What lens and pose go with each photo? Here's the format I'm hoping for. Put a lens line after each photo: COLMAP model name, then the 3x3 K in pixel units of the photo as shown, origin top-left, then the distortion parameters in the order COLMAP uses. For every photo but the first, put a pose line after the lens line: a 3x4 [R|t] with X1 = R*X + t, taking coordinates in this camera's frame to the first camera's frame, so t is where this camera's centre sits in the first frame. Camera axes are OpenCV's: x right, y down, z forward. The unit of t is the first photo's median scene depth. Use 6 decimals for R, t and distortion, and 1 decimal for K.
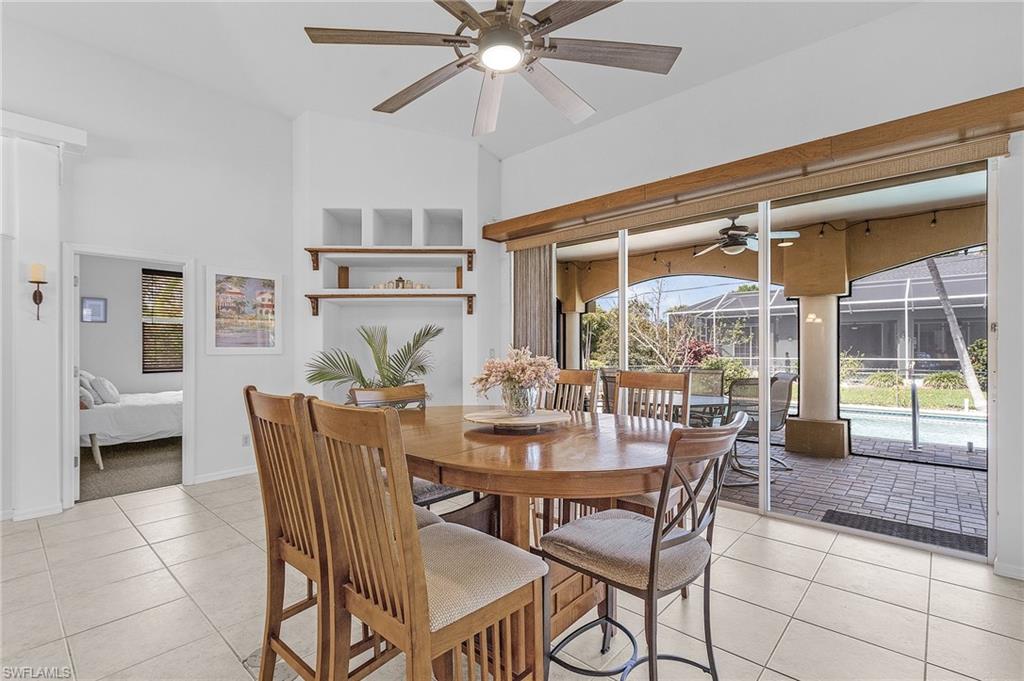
lens RADIAL K [[482.2, 0, 511.2], [0, 482.2, 342.5], [0, 0, 1]] dist [0.012644, -0.003938]
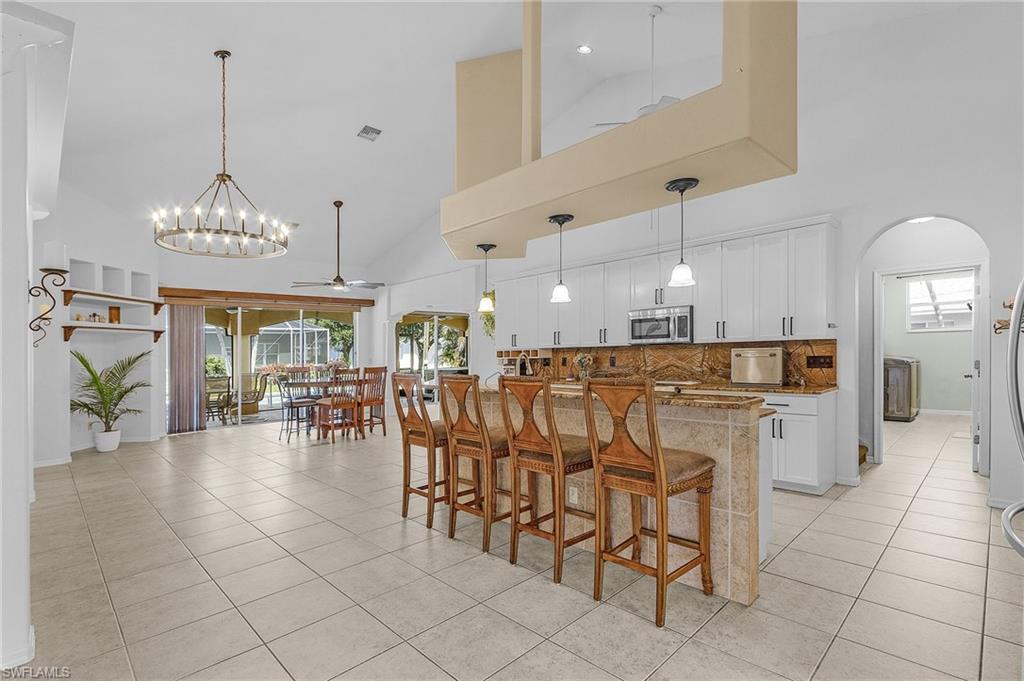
lens RADIAL K [[482.2, 0, 508.7], [0, 482.2, 349.4], [0, 0, 1]] dist [0.012644, -0.003938]
pose [[0.080175, 0.004987, 0.996768, -1.580319], [0.019997, 0.999778, -0.006611, -0.002036], [-0.996580, 0.020462, 0.080057, -0.280965]]
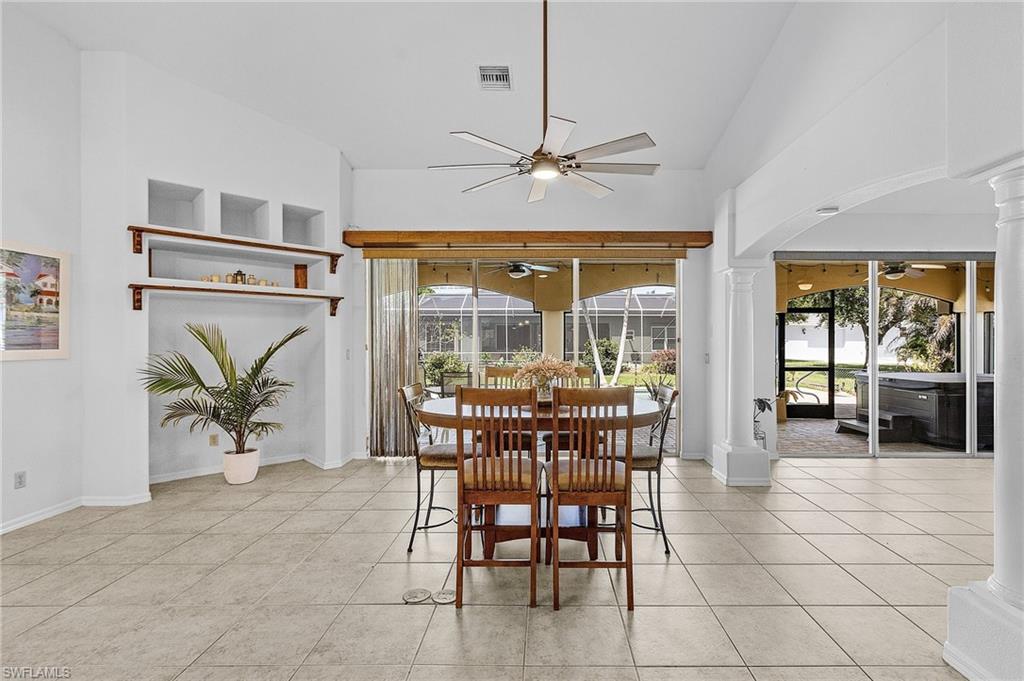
lens RADIAL K [[506.5, 0, 523.8], [0, 506.5, 336.0], [0, 0, 1]] dist [0.006347, 0.002307]
pose [[0.751926, 0.011942, 0.659139, -0.476349], [-0.007532, 0.999926, -0.009525, -0.008996], [-0.659204, 0.002197, 0.751961, -0.066161]]
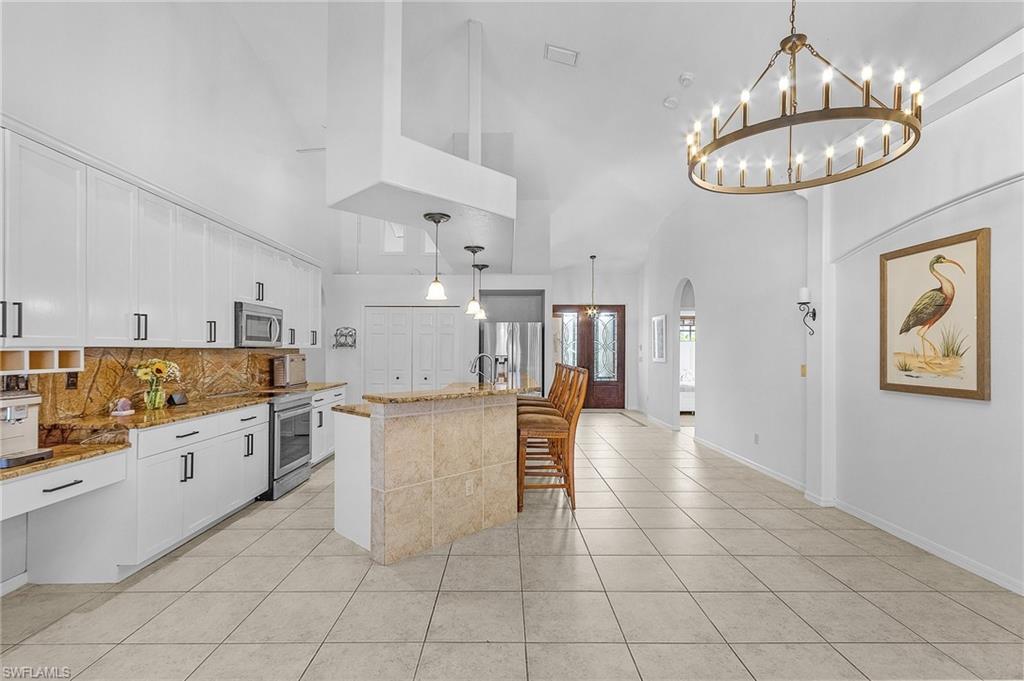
lens RADIAL K [[482.2, 0, 512.6], [0, 482.2, 355.8], [0, 0, 1]] dist [0.012644, -0.003938]
pose [[-0.747974, 0.009124, -0.663665, -0.187217], [0.004923, 0.999954, 0.008199, -0.004149], [0.663710, 0.002865, -0.747985, 0.501387]]
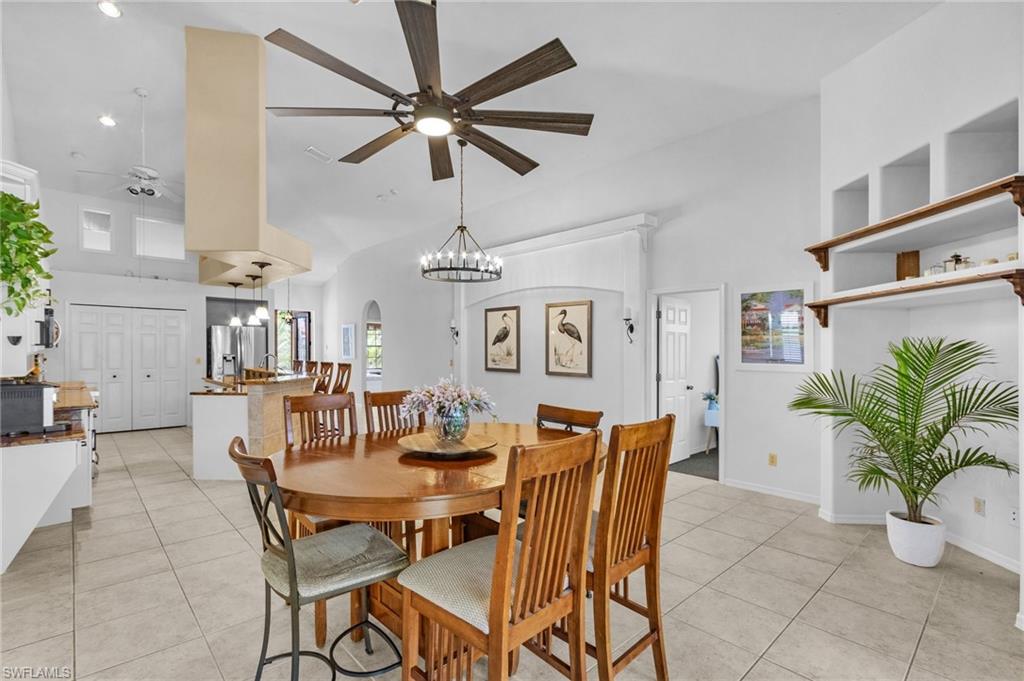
lens RADIAL K [[482.2, 0, 494.0], [0, 482.2, 366.8], [0, 0, 1]] dist [0.012644, -0.003938]
pose [[-0.132658, 0.041067, -0.990311, 0.484499], [-0.001387, 0.999133, 0.041618, -0.023336], [0.991161, 0.006895, -0.132486, 0.562861]]
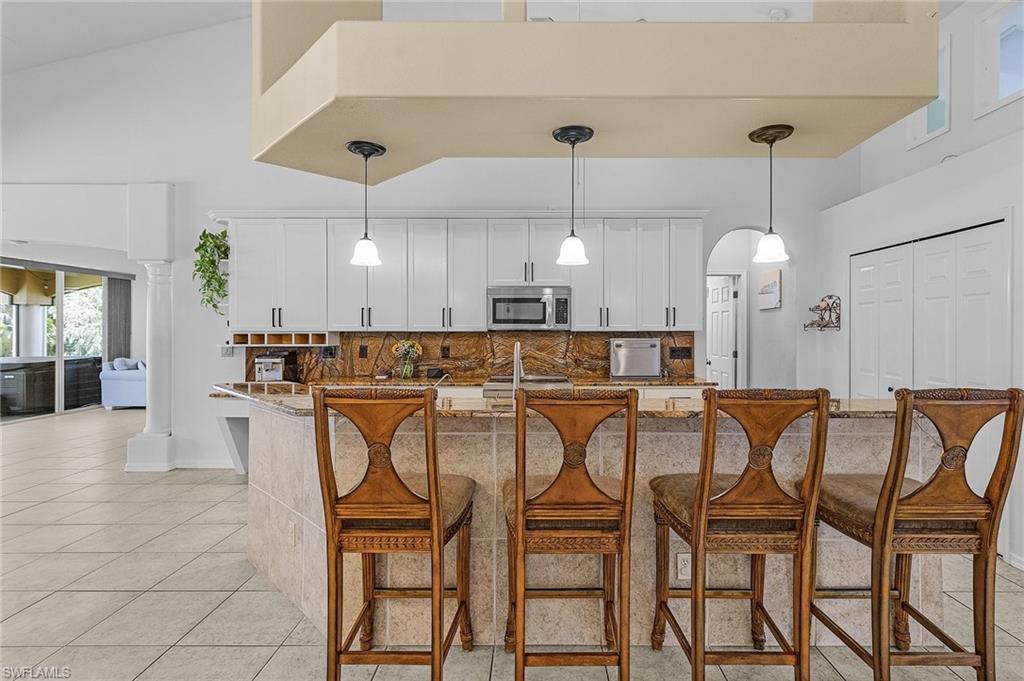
lens RADIAL K [[506.5, 0, 523.8], [0, 506.5, 334.4], [0, 0, 1]] dist [0.006347, 0.002307]
pose [[-0.649056, -0.002825, 0.760735, -1.157608], [-0.003345, 0.999994, 0.000859, -0.008621], [-0.760733, -0.001987, -0.649062, 0.085385]]
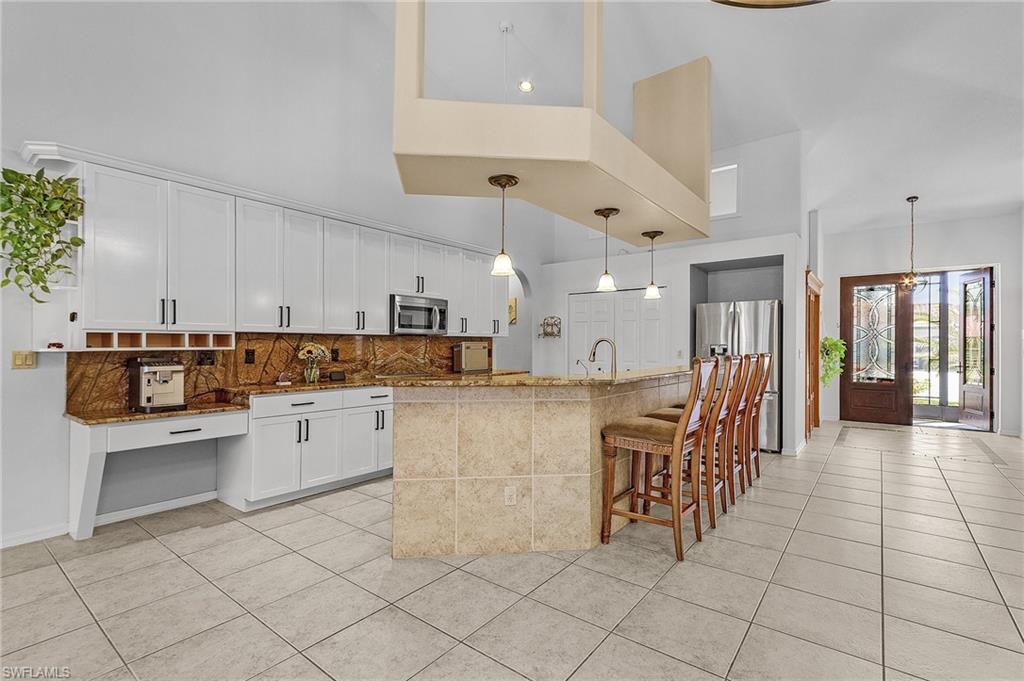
lens RADIAL K [[482.2, 0, 491.7], [0, 482.2, 347.9], [0, 0, 1]] dist [0.012644, -0.003938]
pose [[-0.999571, 0.002109, -0.029208, -0.570541], [0.002145, 0.999997, -0.001197, 0.014931], [0.029206, -0.001259, -0.999573, 0.517258]]
